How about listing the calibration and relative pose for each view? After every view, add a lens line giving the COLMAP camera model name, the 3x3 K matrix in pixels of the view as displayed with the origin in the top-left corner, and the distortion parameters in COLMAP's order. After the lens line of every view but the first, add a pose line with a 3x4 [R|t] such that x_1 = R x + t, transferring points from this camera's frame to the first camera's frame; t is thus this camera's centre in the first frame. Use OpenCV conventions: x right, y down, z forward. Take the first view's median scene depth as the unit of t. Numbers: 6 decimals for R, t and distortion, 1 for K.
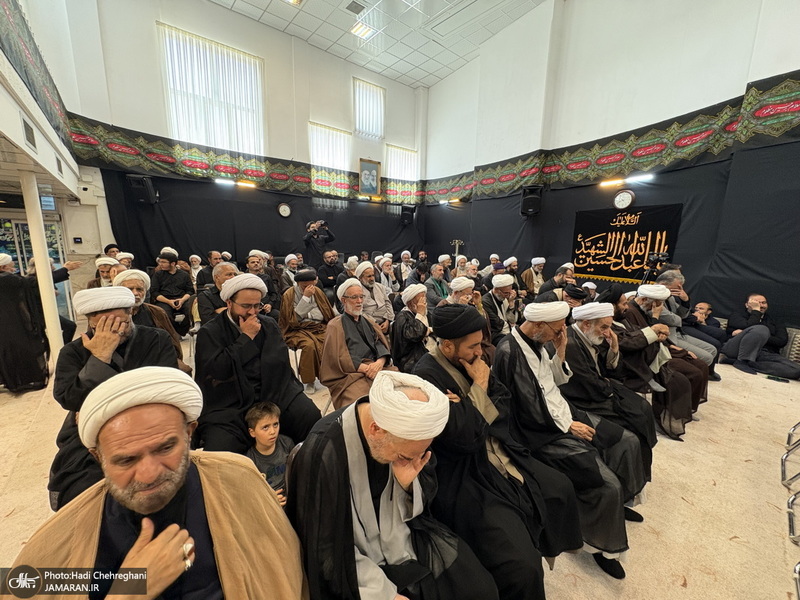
lens RADIAL K [[320.9, 0, 401.8], [0, 320.9, 300.5], [0, 0, 1]] dist [-0.002156, -0.000125]
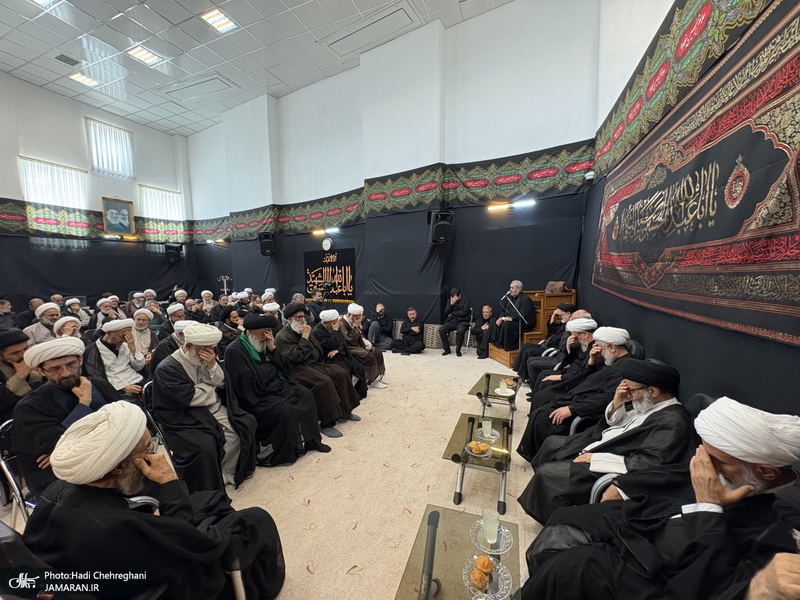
lens RADIAL K [[320.9, 0, 403.0], [0, 320.9, 299.6], [0, 0, 1]] dist [-0.002156, -0.000125]
pose [[0.878308, -0.079882, 0.471375, 0.254566], [0.124761, 0.990076, -0.064682, 0.051141], [-0.461531, 0.115620, 0.879558, -0.314658]]
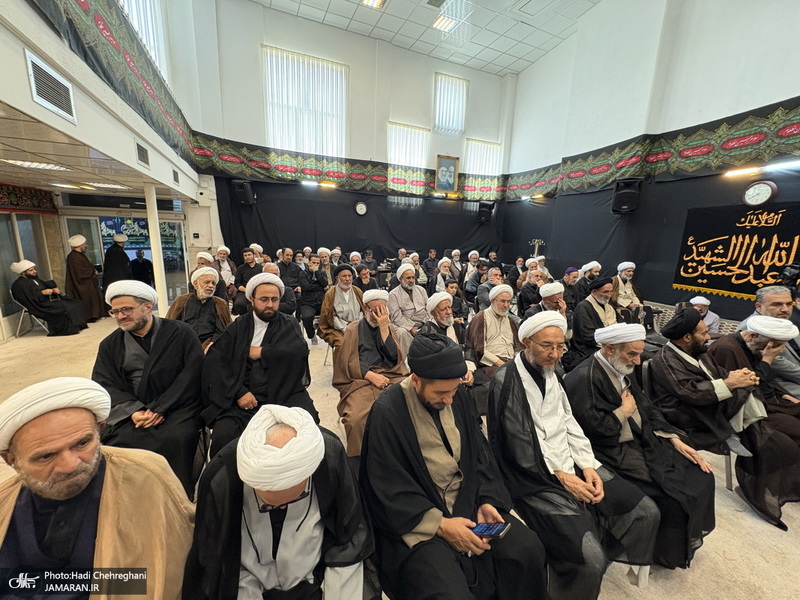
lens RADIAL K [[320.9, 0, 399.9], [0, 320.9, 300.7], [0, 0, 1]] dist [-0.002156, -0.000125]
pose [[0.962069, 0.068449, -0.264080, 0.067300], [-0.064166, 0.997631, 0.024820, -0.016626], [0.265154, -0.006934, 0.964181, 0.019447]]
